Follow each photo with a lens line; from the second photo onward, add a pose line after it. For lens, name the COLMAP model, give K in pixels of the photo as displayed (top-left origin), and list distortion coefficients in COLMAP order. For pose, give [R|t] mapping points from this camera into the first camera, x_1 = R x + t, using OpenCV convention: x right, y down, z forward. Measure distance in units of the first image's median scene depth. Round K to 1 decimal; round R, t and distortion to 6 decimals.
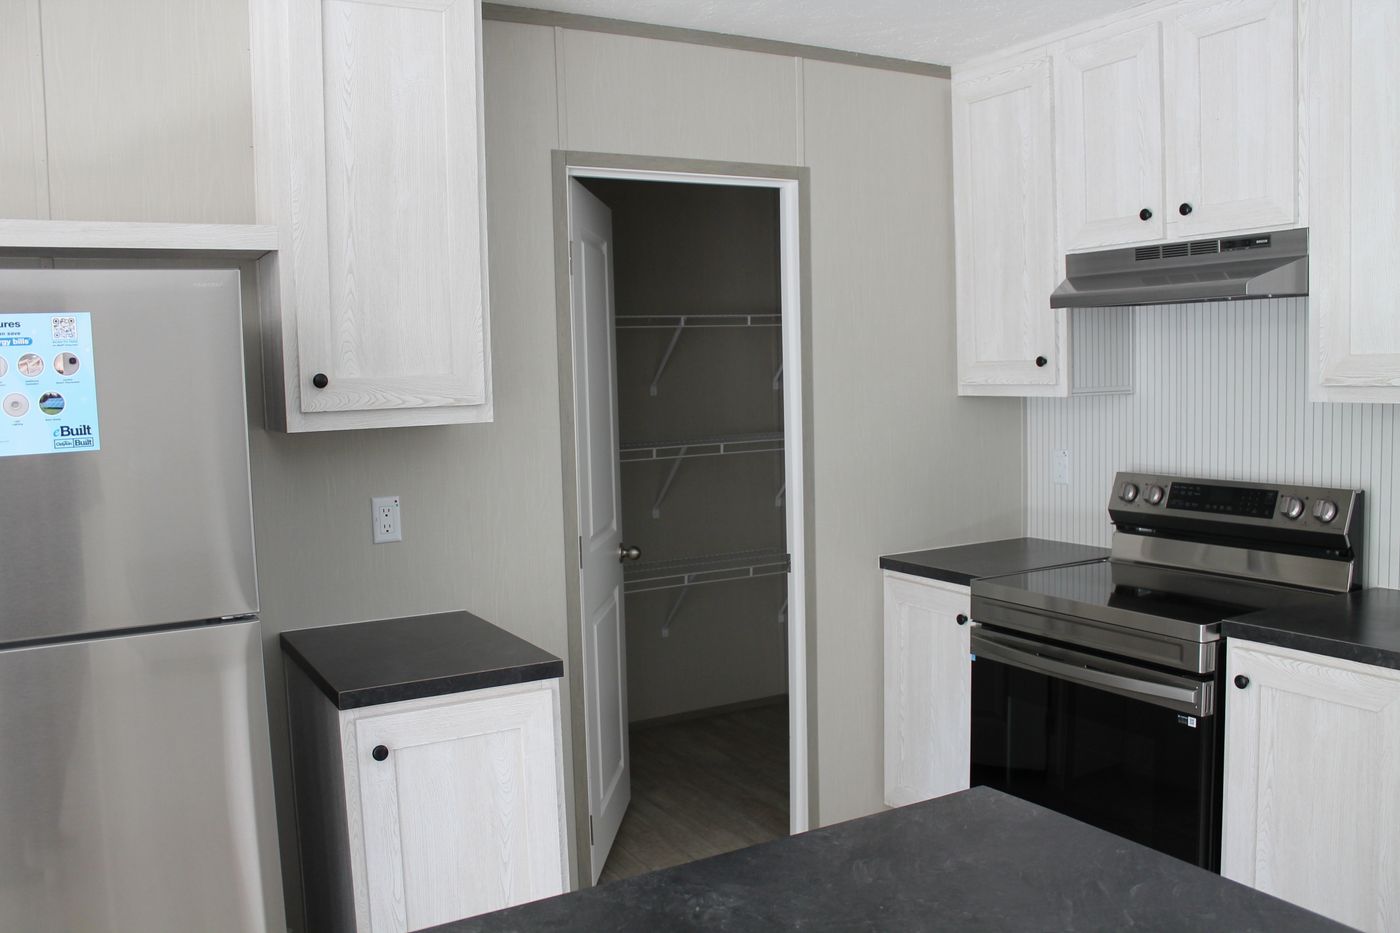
lens RADIAL K [[1190.2, 0, 702.3], [0, 1190.2, 465.6], [0, 0, 1]] dist [-0.152766, 0.138692]
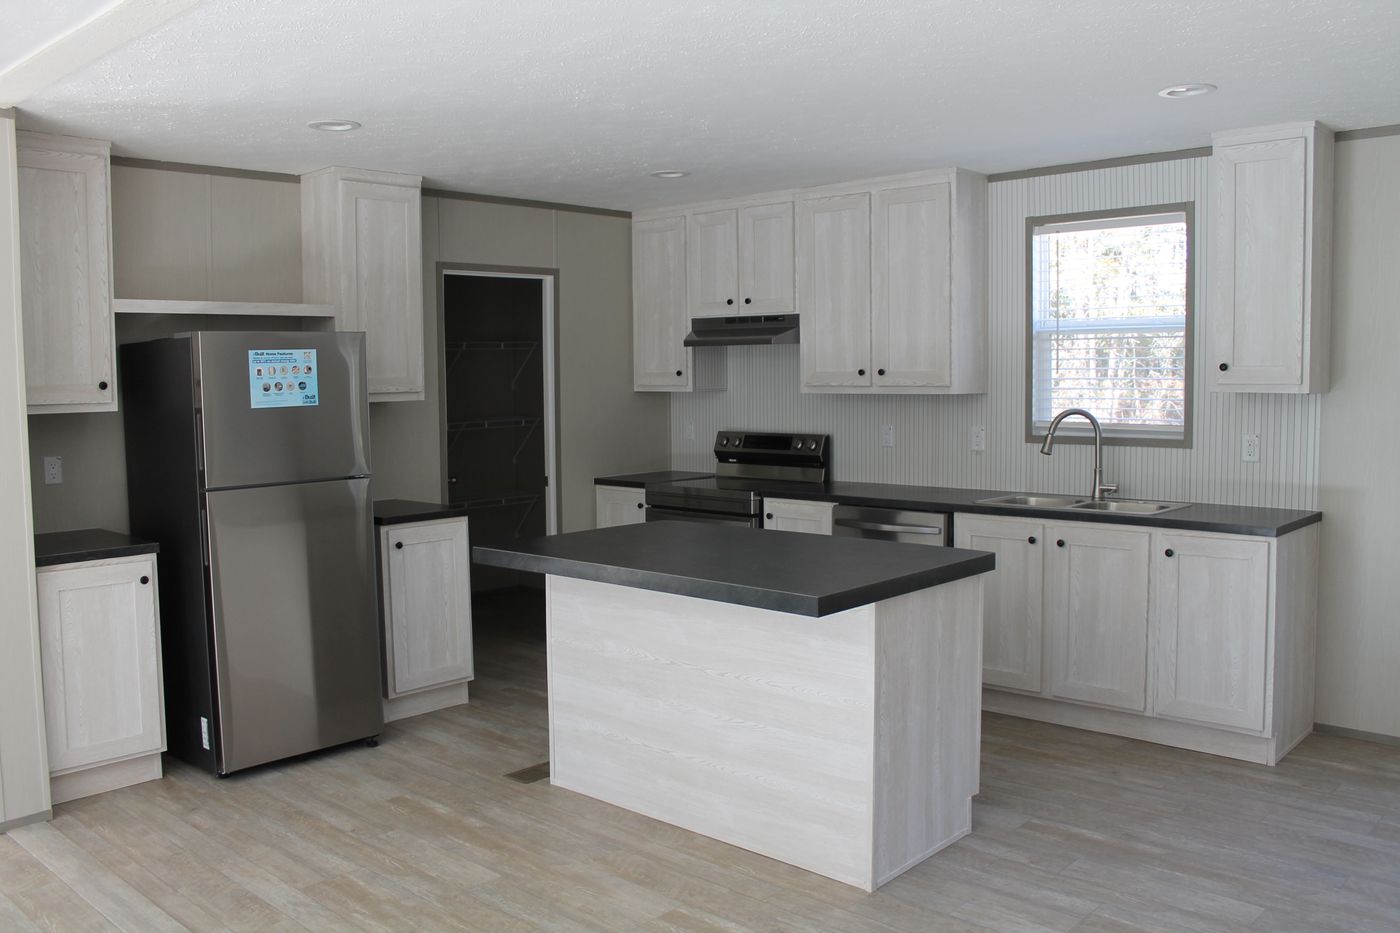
lens RADIAL K [[1190.2, 0, 700.2], [0, 1190.2, 464.1], [0, 0, 1]] dist [-0.152766, 0.138692]
pose [[0.954058, -0.007574, 0.299528, -0.279115], [0.009865, 0.999933, -0.006138, 0.076876], [-0.299461, 0.008811, 0.954068, -0.920514]]
